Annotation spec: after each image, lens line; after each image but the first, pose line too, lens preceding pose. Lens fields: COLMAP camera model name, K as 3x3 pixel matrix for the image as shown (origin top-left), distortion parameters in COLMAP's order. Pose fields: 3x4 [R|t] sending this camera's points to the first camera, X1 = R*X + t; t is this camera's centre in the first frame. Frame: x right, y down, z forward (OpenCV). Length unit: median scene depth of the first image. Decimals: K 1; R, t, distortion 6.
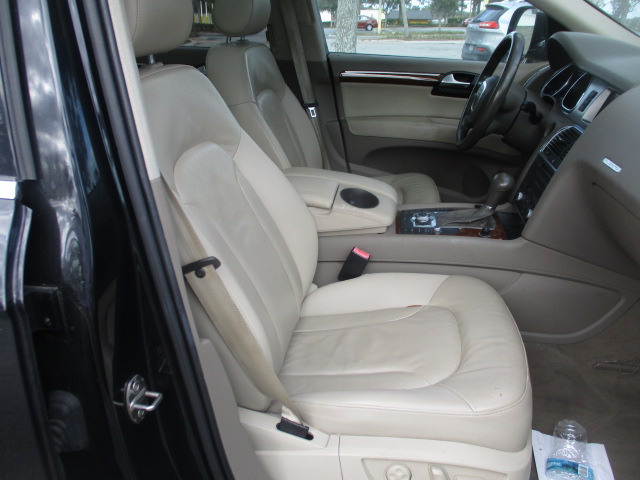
lens RADIAL K [[529.8, 0, 321.6], [0, 529.8, 240.2], [0, 0, 1]] dist [-0.041871, 0.007802]
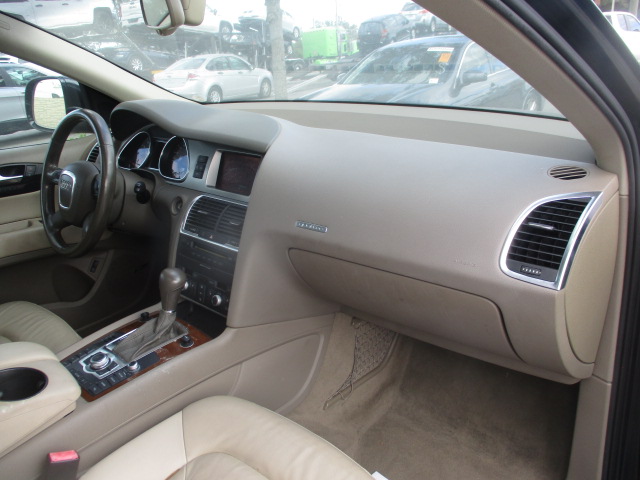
lens RADIAL K [[529.8, 0, 321.6], [0, 529.8, 240.2], [0, 0, 1]] dist [-0.041871, 0.007802]
pose [[0.561485, -0.327310, 0.760001, -0.150617], [0.391644, 0.914179, 0.104365, -0.163511], [-0.728937, 0.239051, 0.641487, 0.264347]]
